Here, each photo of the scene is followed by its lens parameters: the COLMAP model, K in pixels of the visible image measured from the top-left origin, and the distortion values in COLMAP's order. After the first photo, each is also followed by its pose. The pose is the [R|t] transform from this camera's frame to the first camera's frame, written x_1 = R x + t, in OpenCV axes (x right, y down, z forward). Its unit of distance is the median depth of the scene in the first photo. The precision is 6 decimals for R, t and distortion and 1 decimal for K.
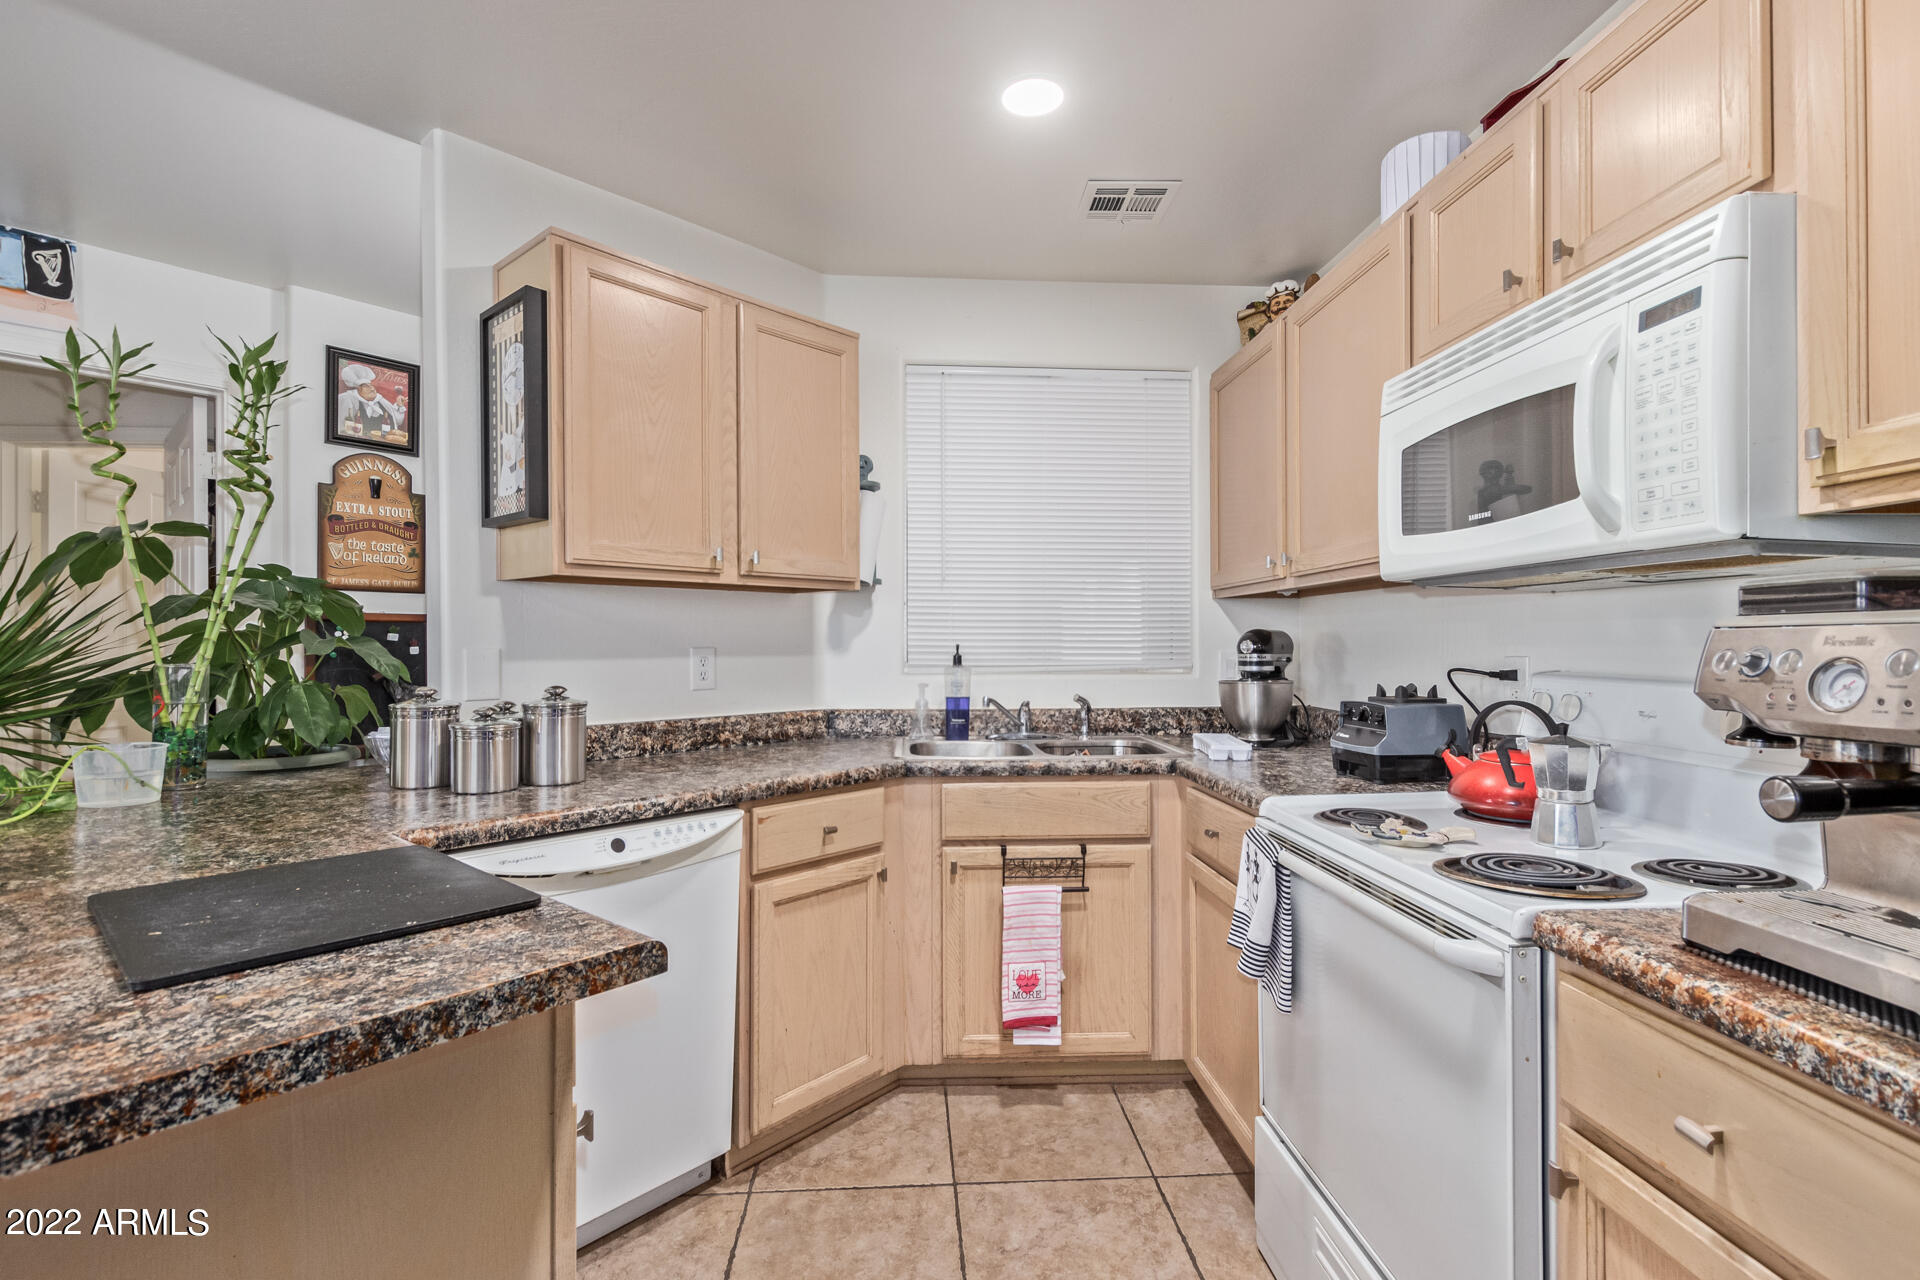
lens RADIAL K [[885.6, 0, 959.5], [0, 885.6, 644.3], [0, 0, 1]] dist [0.010946, -0.005266]
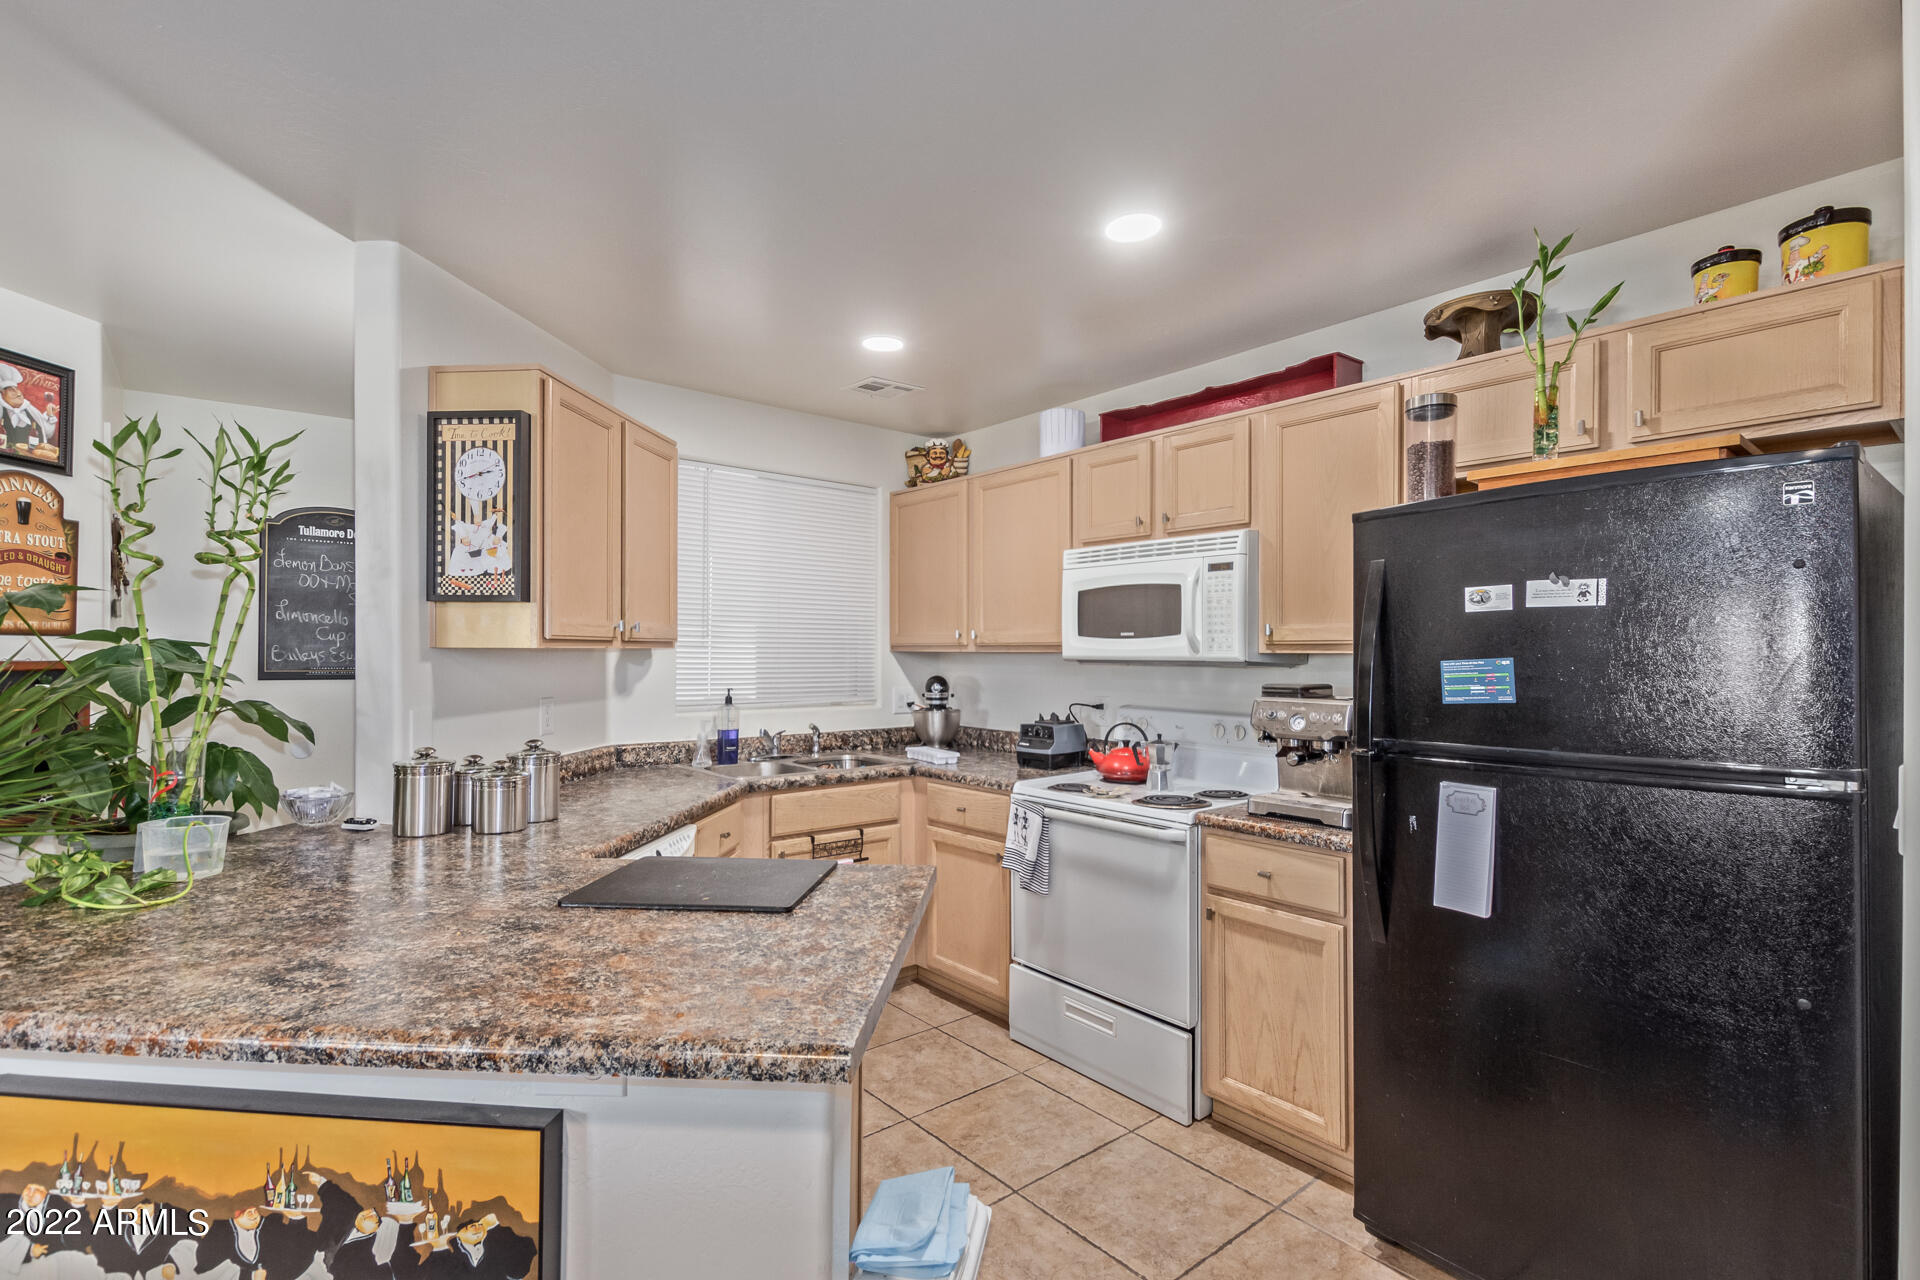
lens RADIAL K [[885.6, 0, 958.2], [0, 885.6, 651.4], [0, 0, 1]] dist [0.010946, -0.005266]
pose [[0.811092, 0.005277, 0.584895, -0.673392], [-0.004258, 0.999986, -0.003117, -0.070329], [-0.584903, 0.000037, 0.811103, -0.312274]]
